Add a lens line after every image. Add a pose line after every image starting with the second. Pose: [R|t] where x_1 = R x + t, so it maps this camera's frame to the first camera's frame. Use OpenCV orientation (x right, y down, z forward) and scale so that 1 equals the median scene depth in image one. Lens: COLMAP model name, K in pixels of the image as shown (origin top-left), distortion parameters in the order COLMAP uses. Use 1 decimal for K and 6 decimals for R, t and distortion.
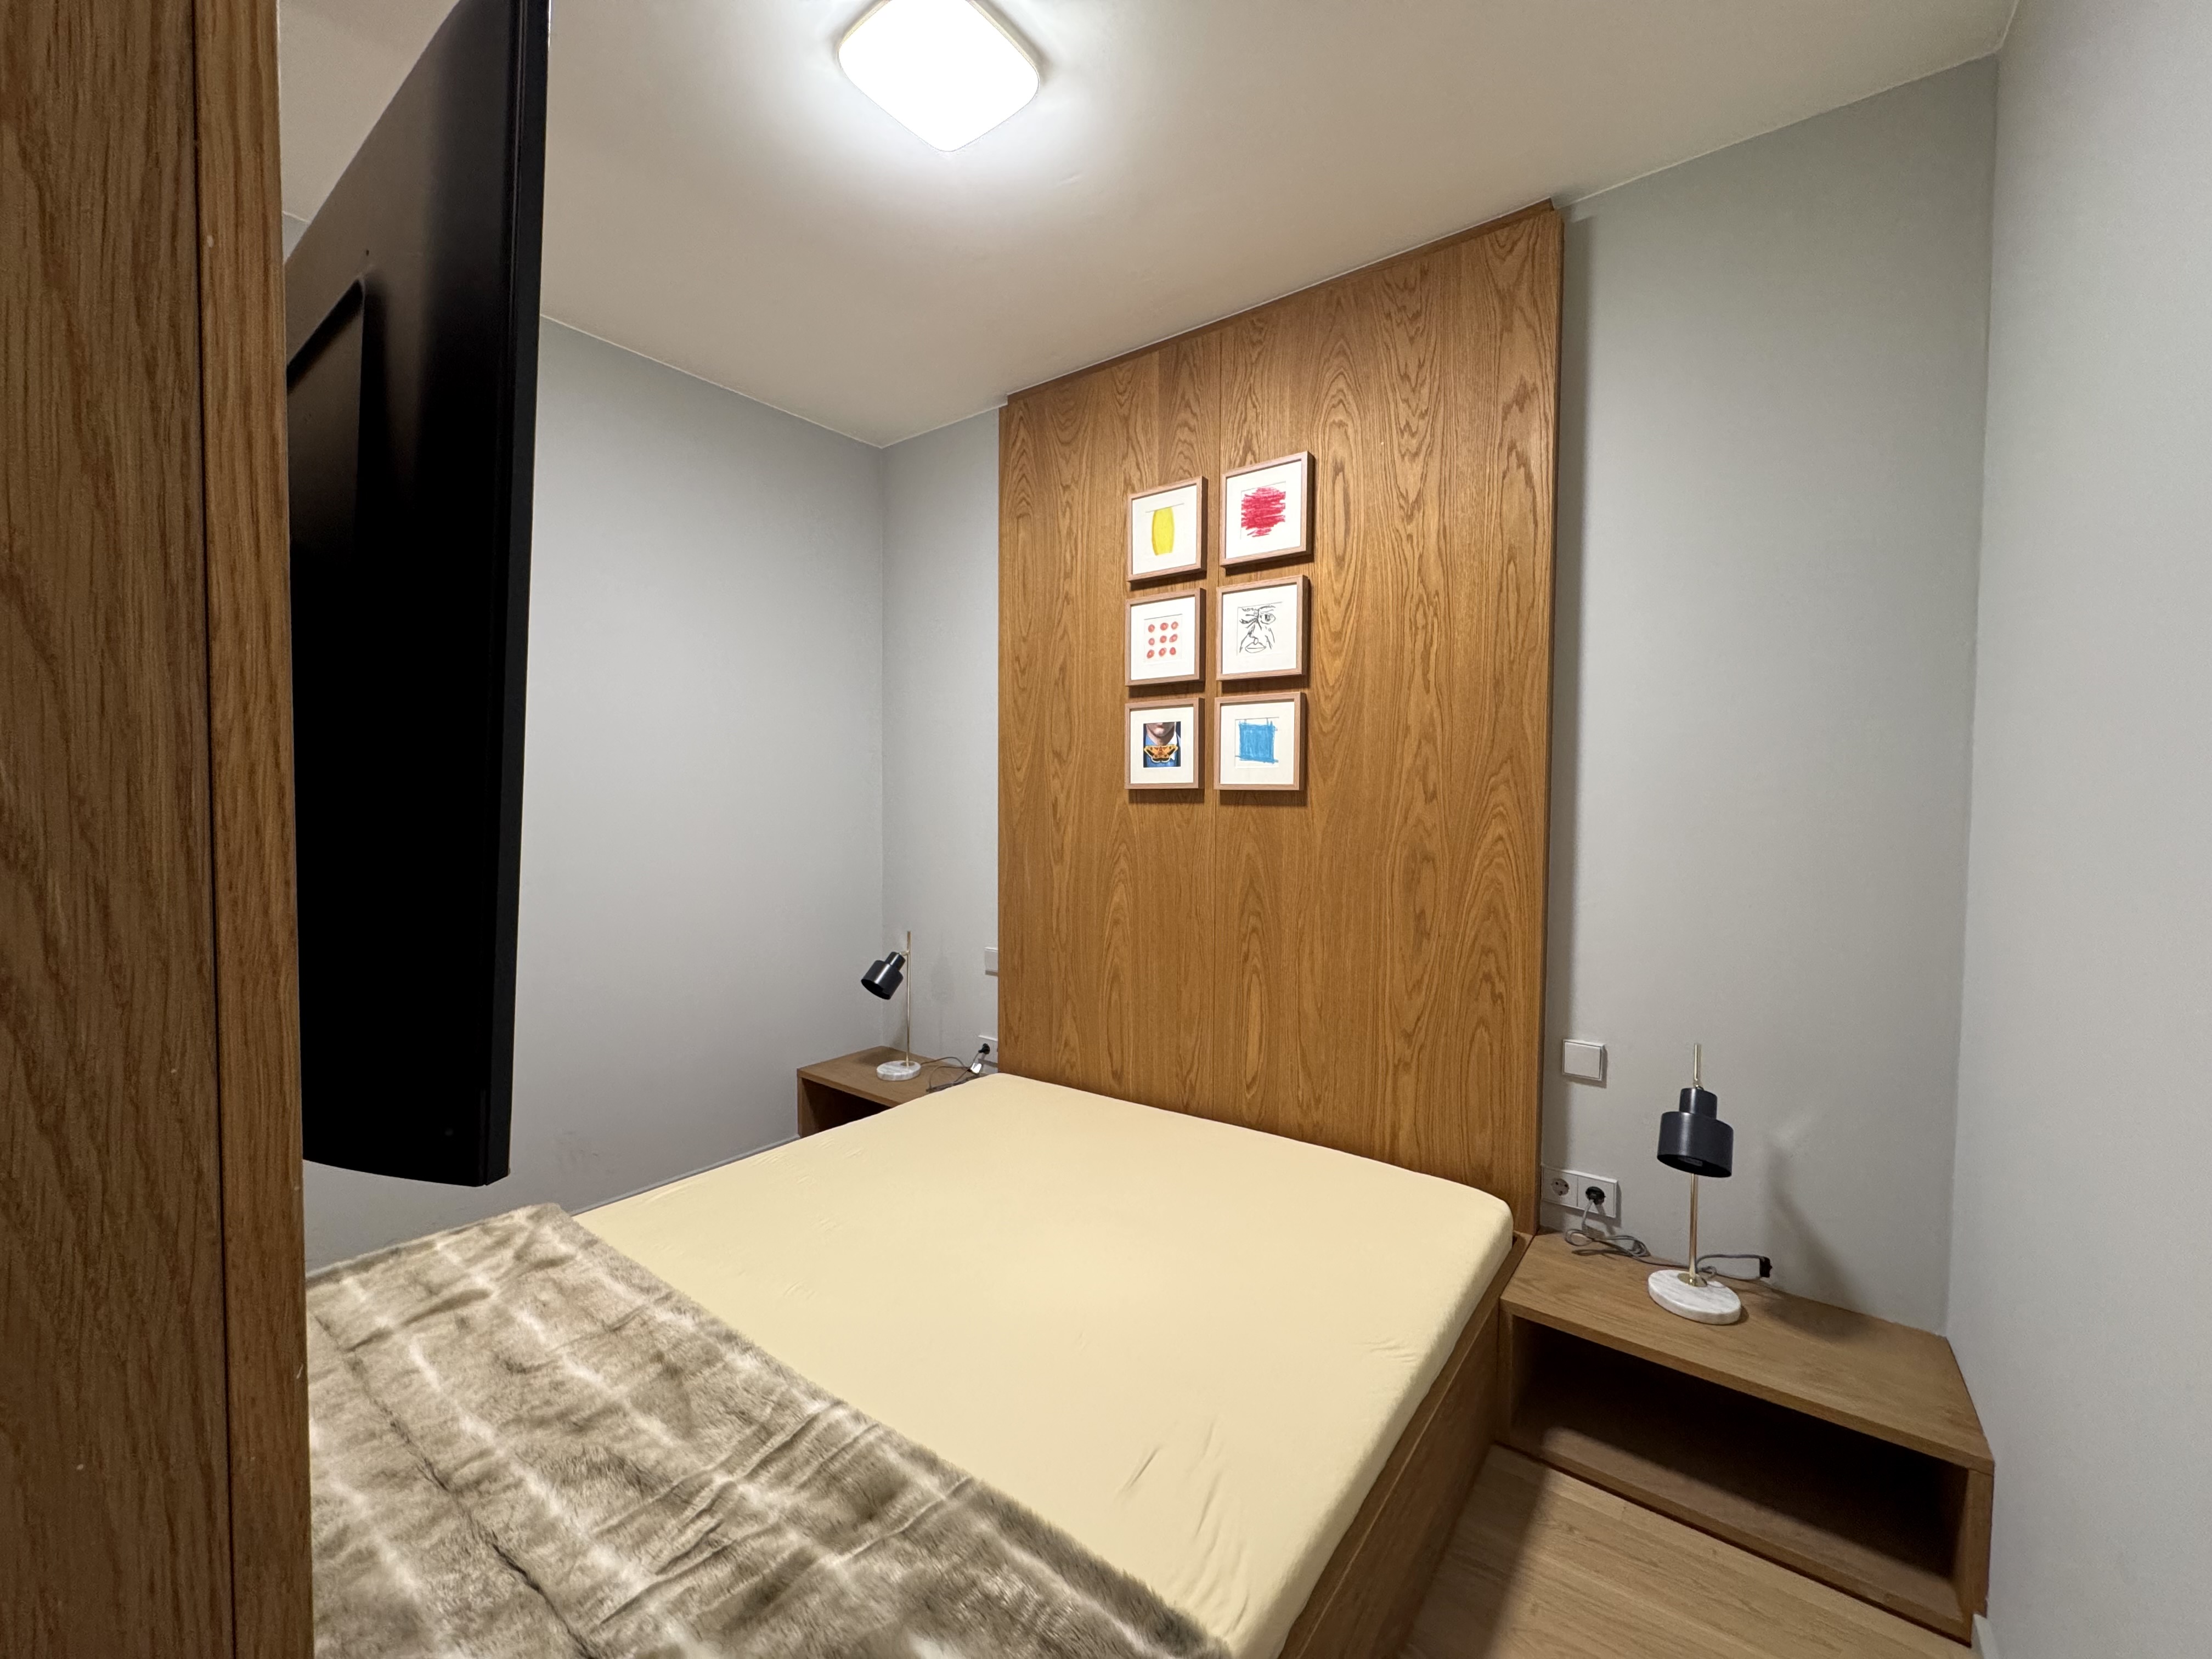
lens RADIAL K [[891.1, 0, 1102.2], [0, 891.1, 827.0], [0, 0, 1]] dist [-0.001914, 0.000407]
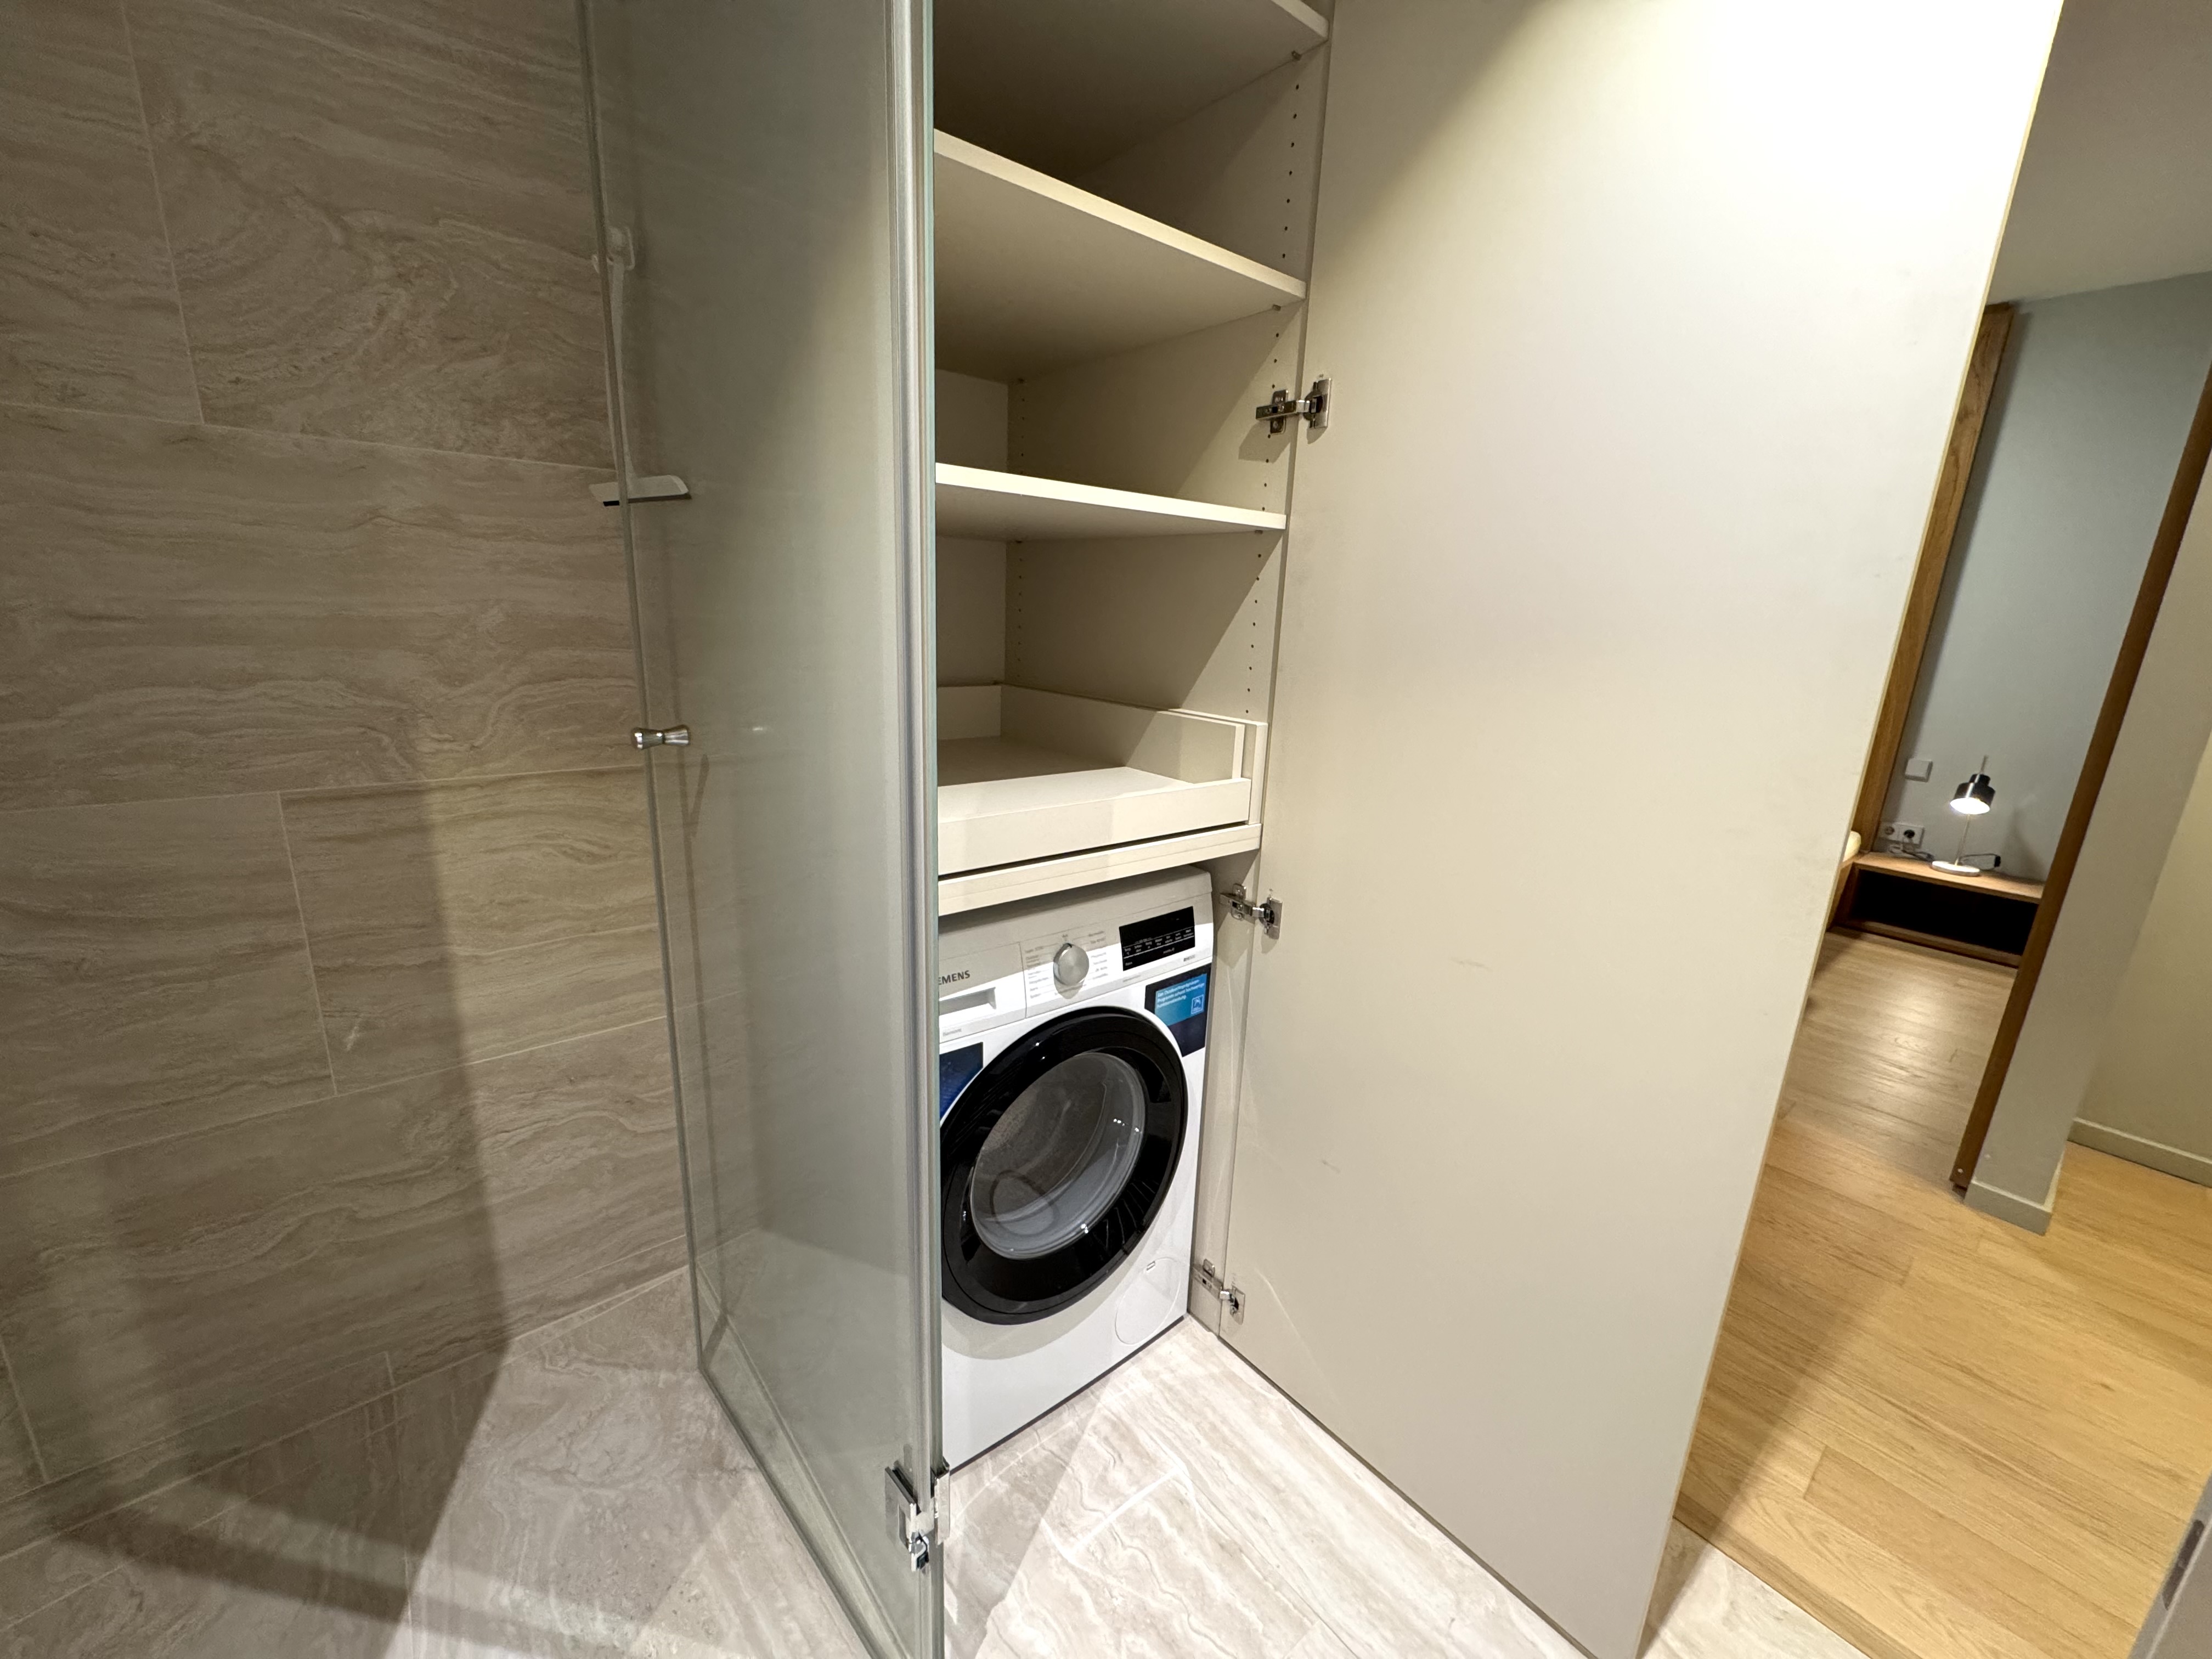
lens RADIAL K [[891.1, 0, 1107.5], [0, 891.1, 831.8], [0, 0, 1]] dist [-0.001914, 0.000407]
pose [[0.973588, 0.086738, -0.211195, -0.813581], [-0.040559, 0.976018, 0.213879, 0.045968], [0.224681, -0.199664, 0.953757, -1.371856]]
